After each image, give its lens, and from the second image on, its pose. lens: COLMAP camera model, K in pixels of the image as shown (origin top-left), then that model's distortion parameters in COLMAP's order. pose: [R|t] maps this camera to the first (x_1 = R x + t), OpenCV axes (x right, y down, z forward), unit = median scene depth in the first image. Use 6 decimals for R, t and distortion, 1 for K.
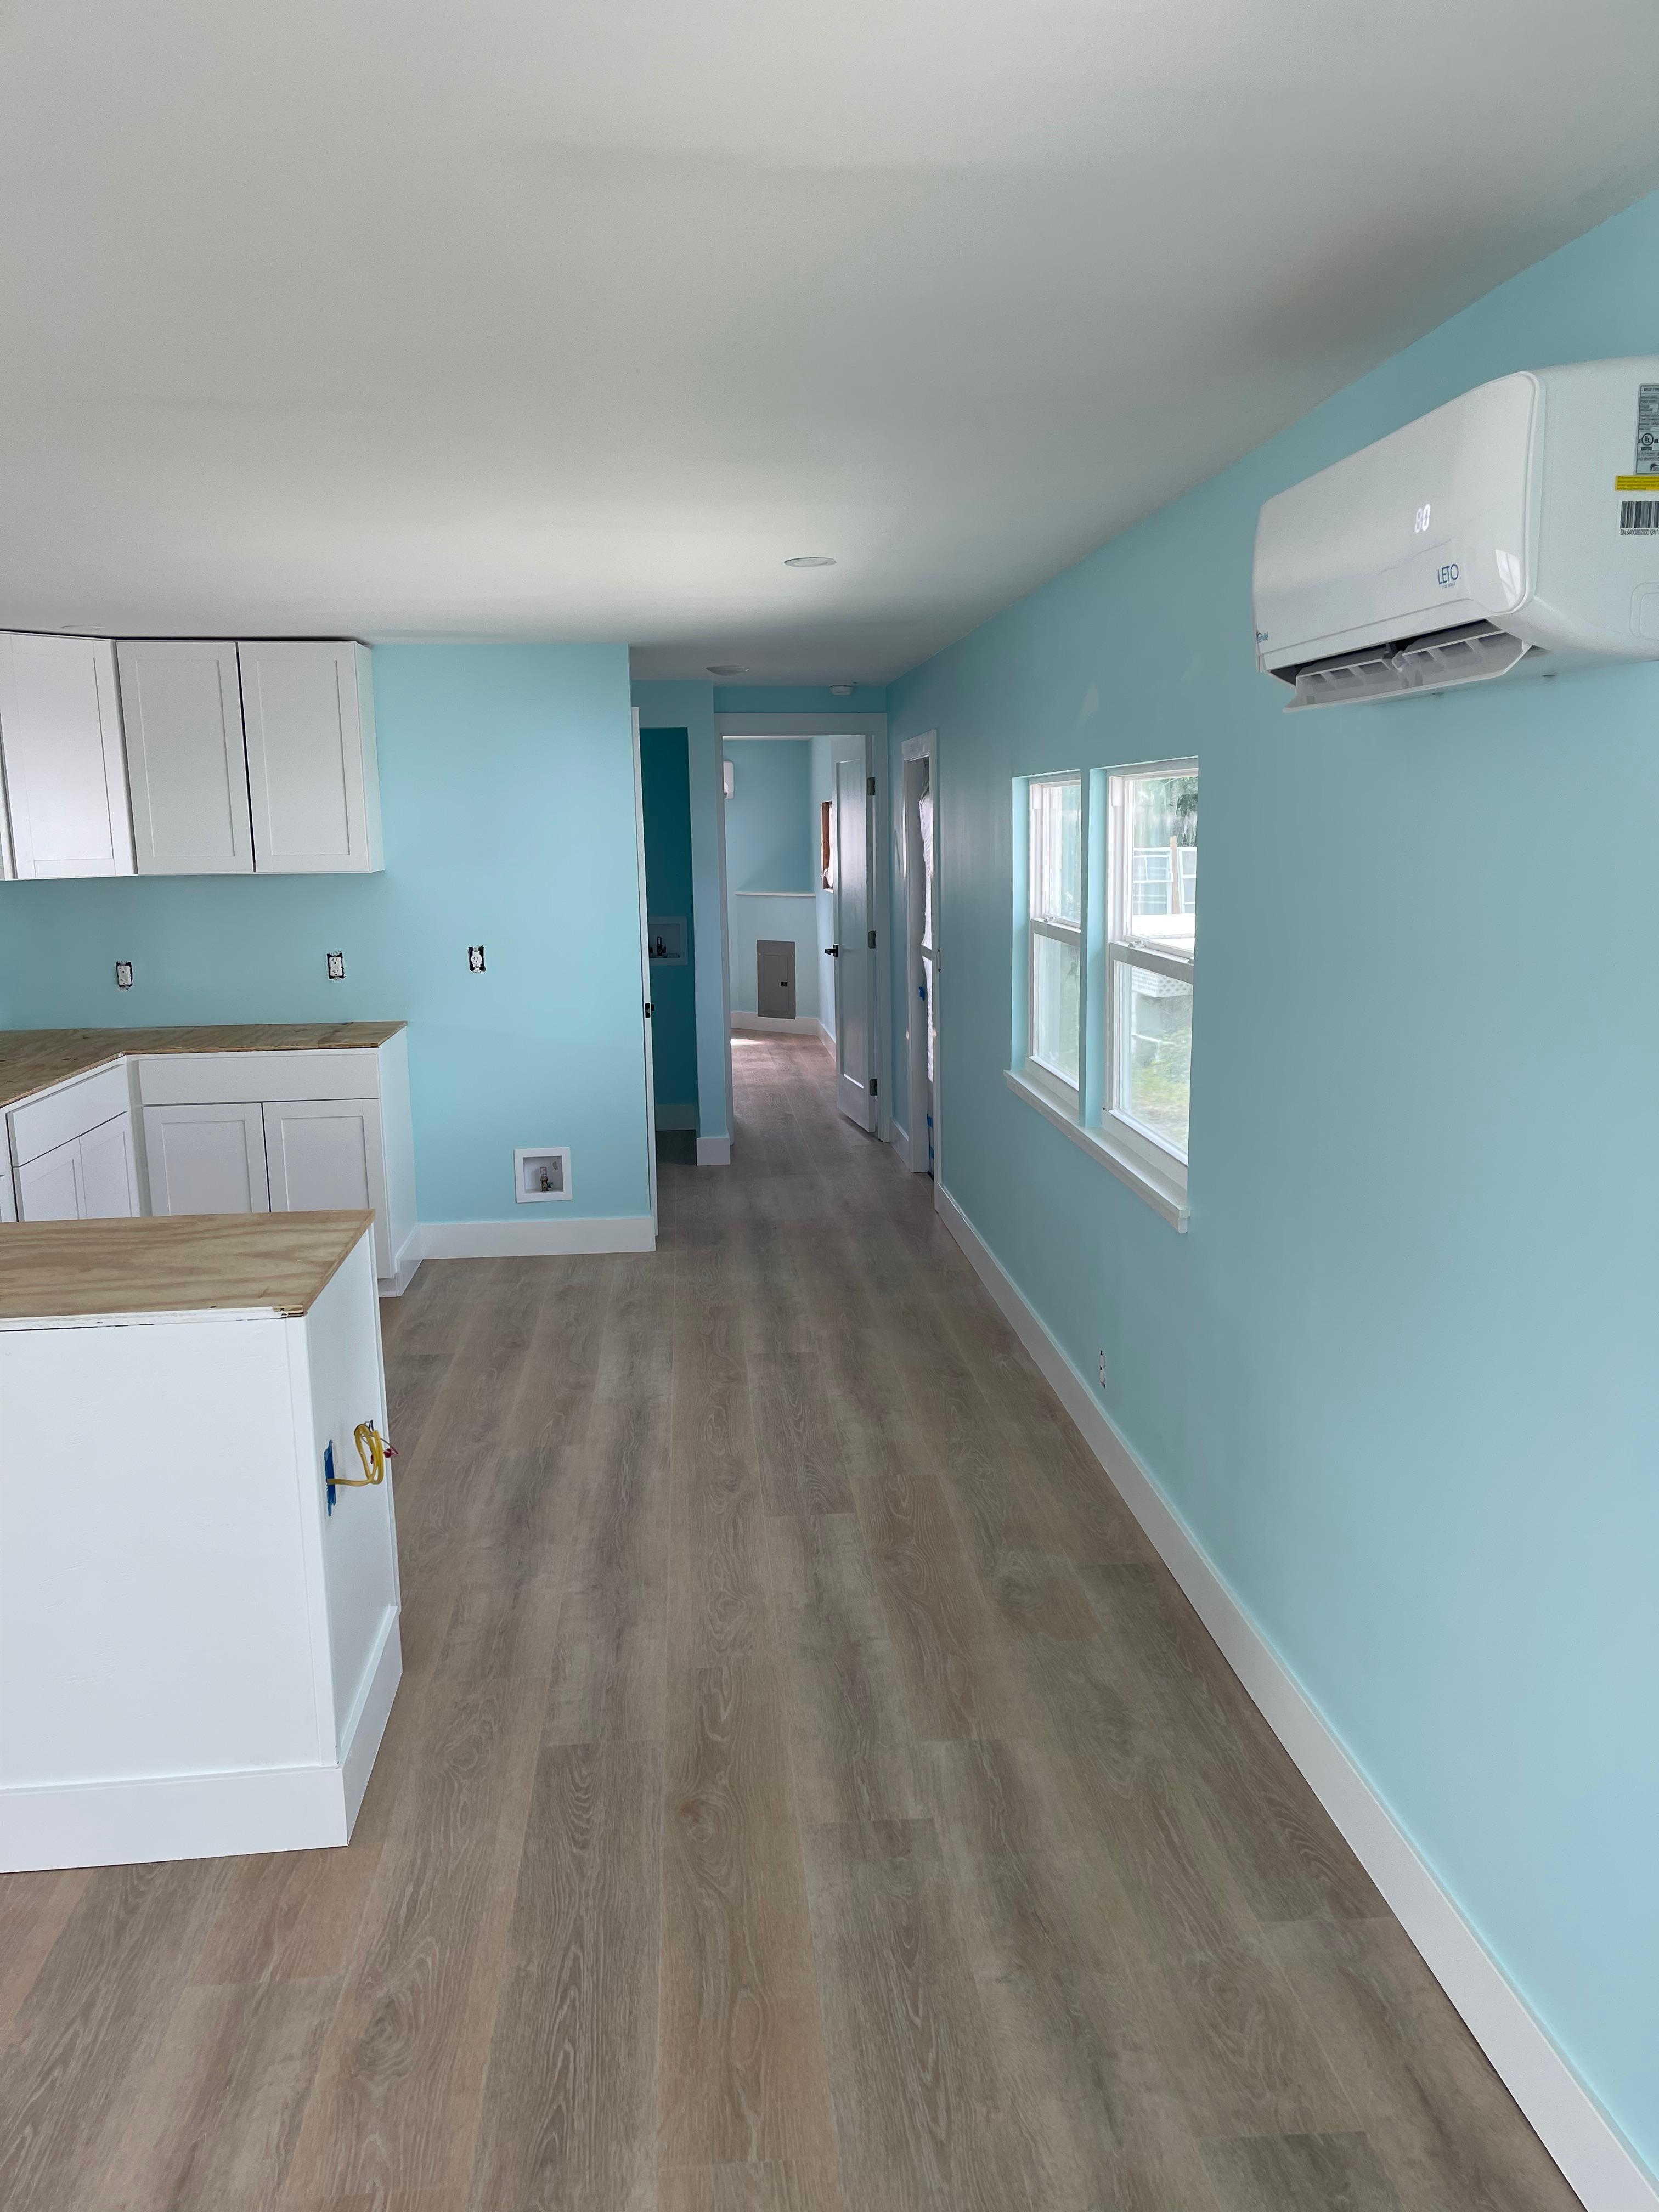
lens RADIAL K [[1659.5, 0, 857.0], [0, 1659.5, 1102.5], [0, 0, 1]] dist [0.057056, -0.075685]
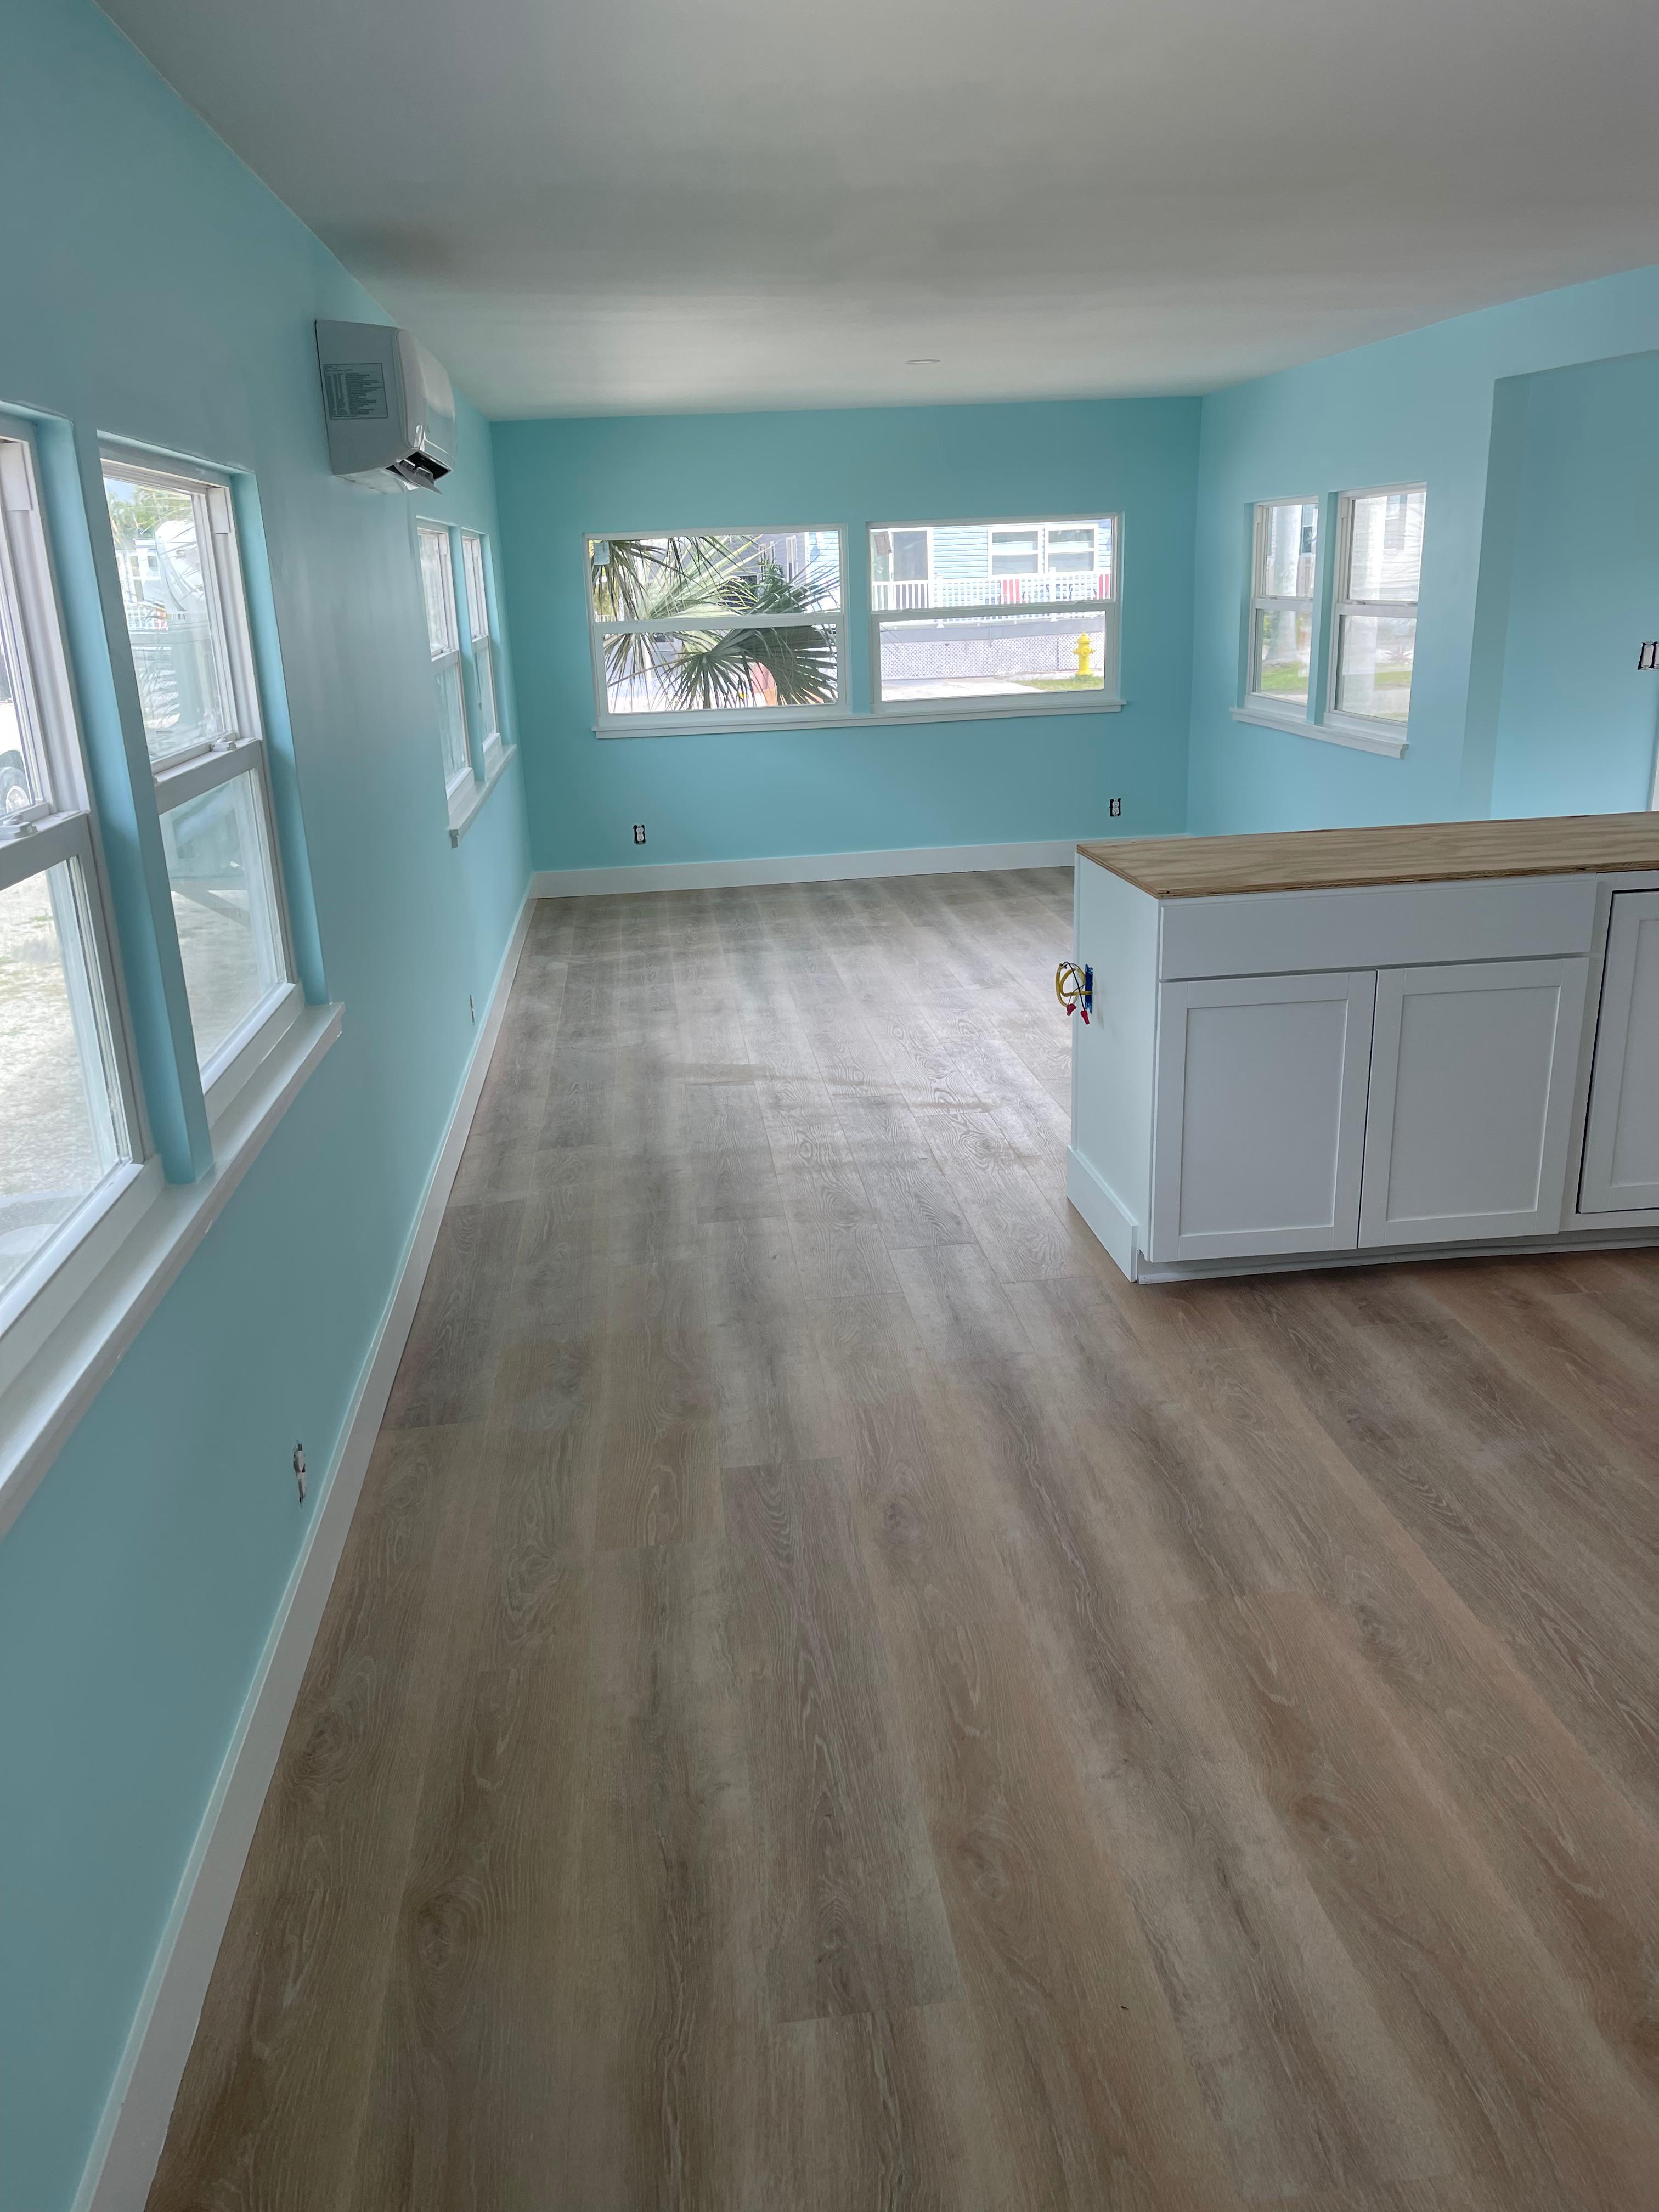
lens RADIAL K [[1659.5, 0, 857.0], [0, 1659.5, 1102.5], [0, 0, 1]] dist [0.057056, -0.075685]
pose [[-0.998394, 0.056273, -0.006498, -0.064571], [0.046952, 0.886232, 0.460855, -0.244177], [0.031693, 0.459810, -0.887451, 1.541088]]
